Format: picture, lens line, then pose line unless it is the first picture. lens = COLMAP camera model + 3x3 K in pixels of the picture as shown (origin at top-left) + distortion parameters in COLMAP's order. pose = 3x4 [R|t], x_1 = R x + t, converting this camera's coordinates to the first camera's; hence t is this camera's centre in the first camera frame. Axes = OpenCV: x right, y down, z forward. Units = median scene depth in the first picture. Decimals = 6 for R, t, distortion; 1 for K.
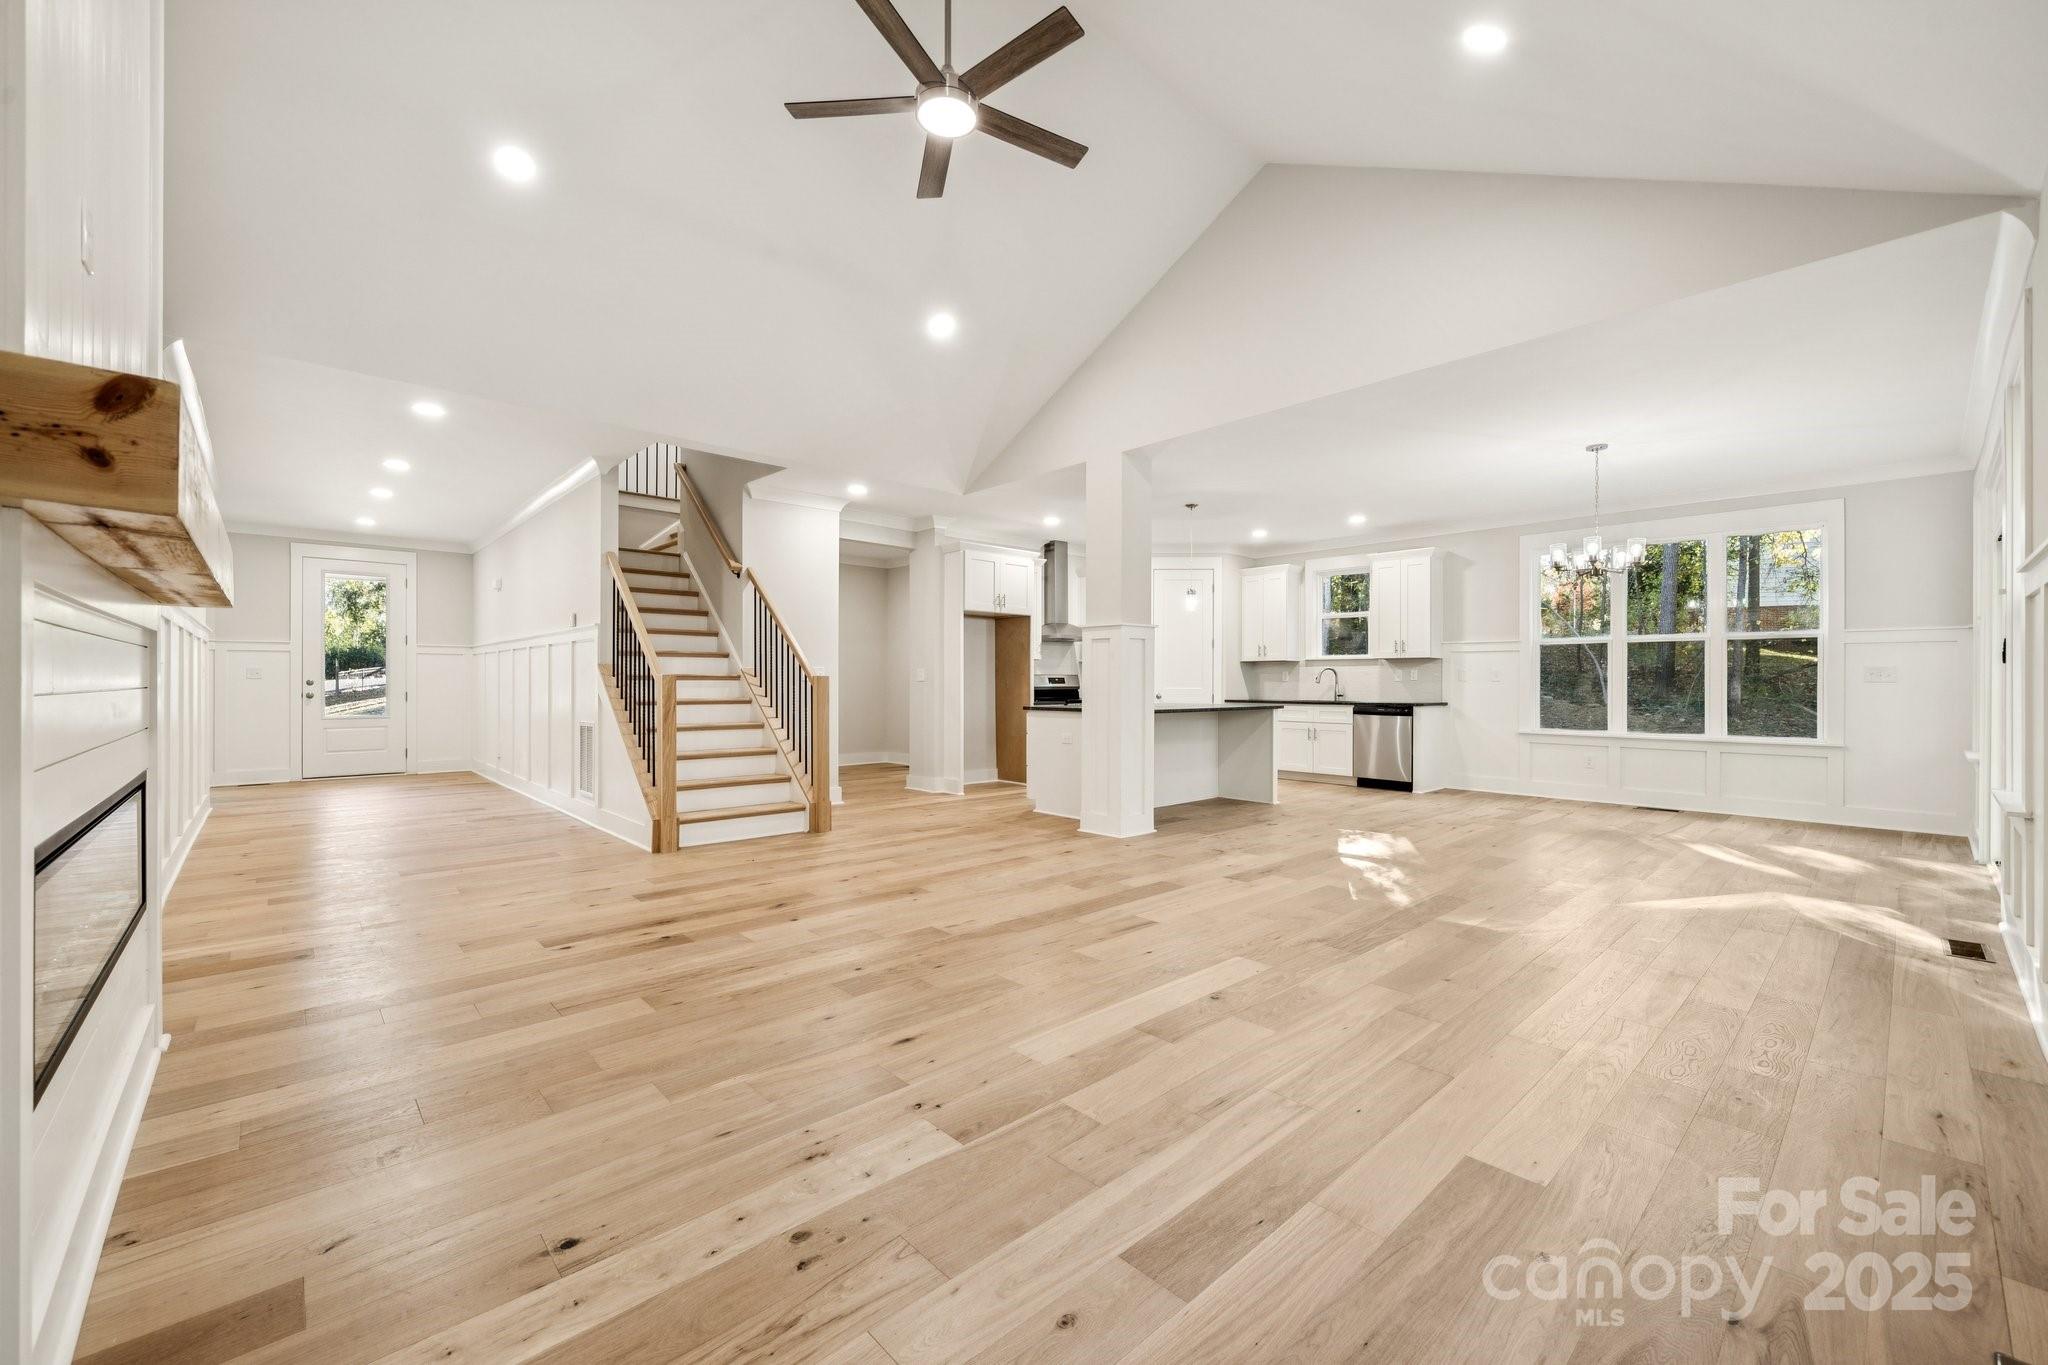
lens RADIAL K [[819.0, 0, 1039.2], [0, 819.0, 680.9], [0, 0, 1]] dist [-0.000093, 0.000135]
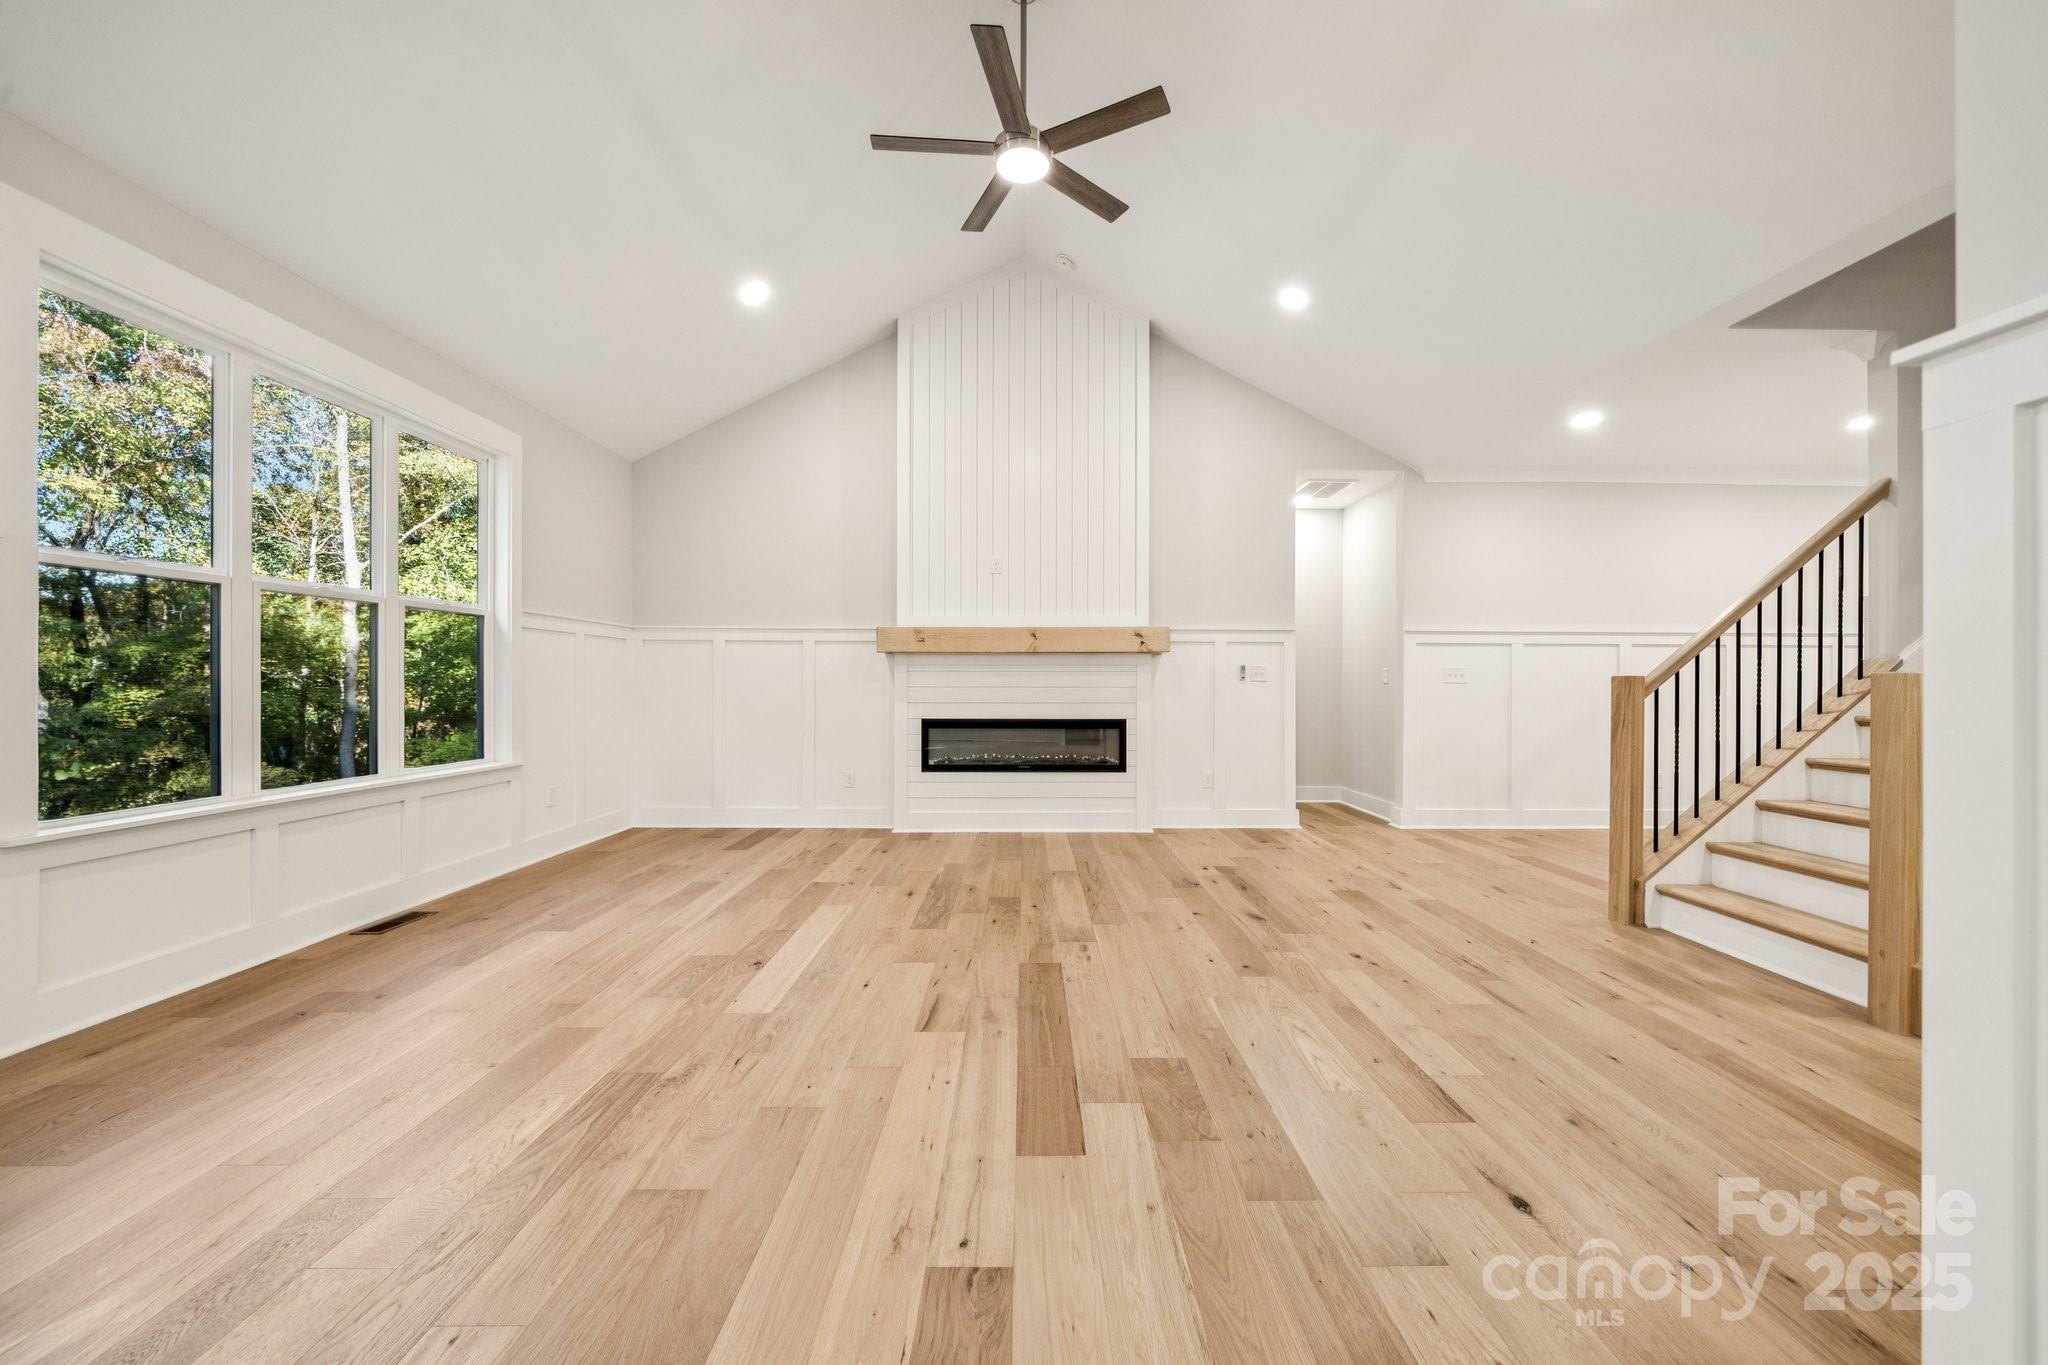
lens RADIAL K [[756.6, 0, 1033.9], [0, 756.6, 684.5], [0, 0, 1]] dist [-0.000239, 0.000043]
pose [[-0.675550, -0.005023, -0.737297, 0.304754], [-0.004047, 0.999987, -0.003105, 0.003006], [0.737303, 0.000886, -0.675561, 0.831628]]
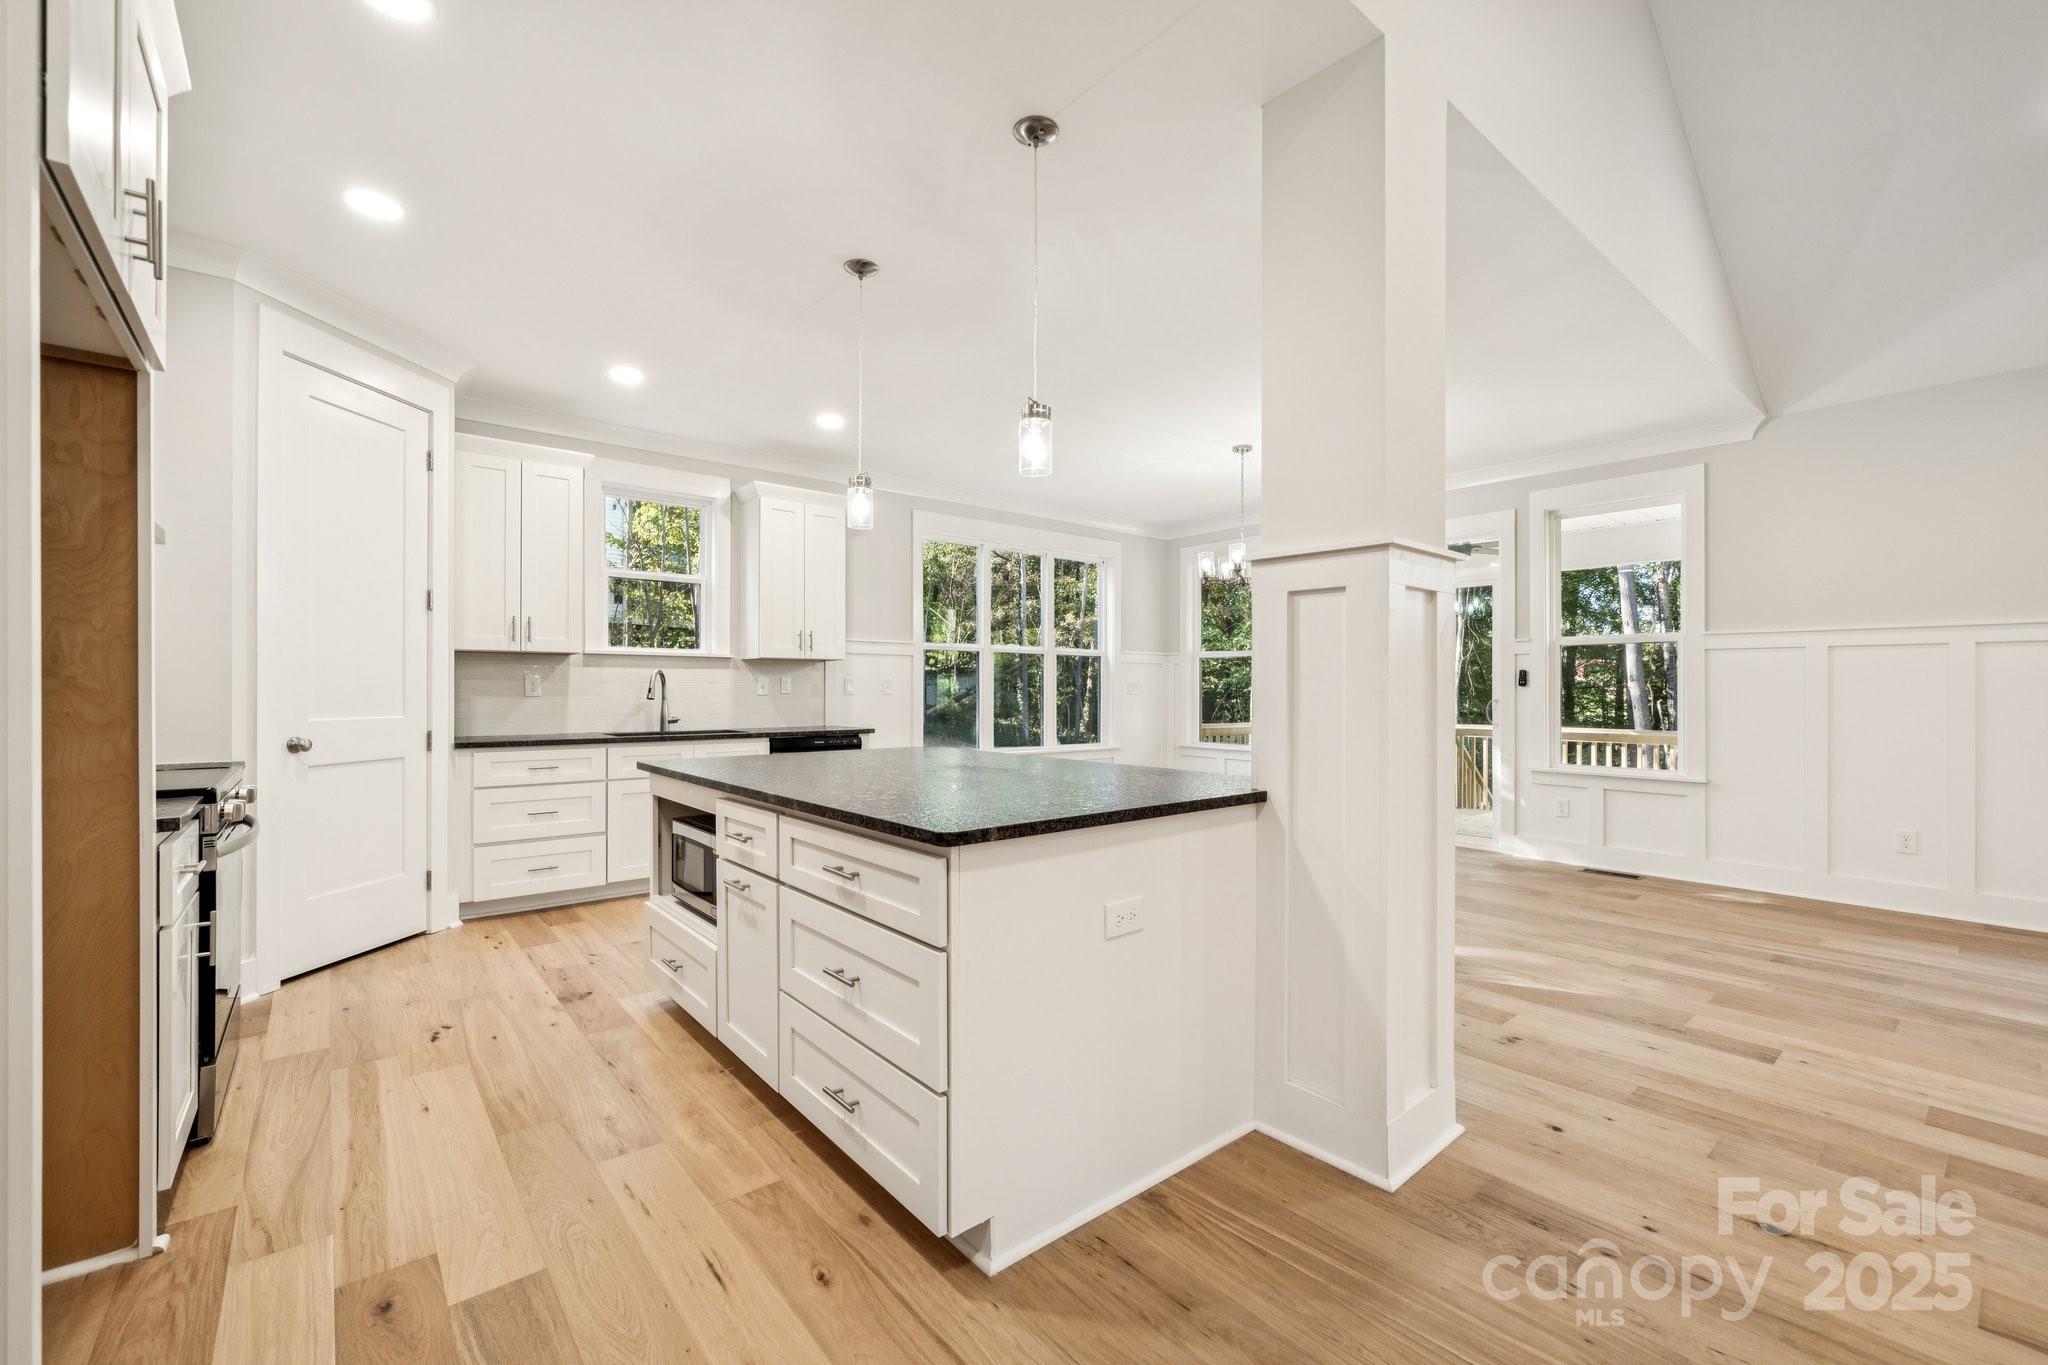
lens RADIAL K [[842.8, 0, 1032.7], [0, 842.8, 688.7], [0, 0, 1]] dist [-0.000984, -0.000064]
pose [[0.056294, -0.000850, 0.998414, -0.253887], [-0.004402, 0.999990, 0.001100, -0.007954], [-0.998405, -0.004457, 0.056290, 1.005454]]
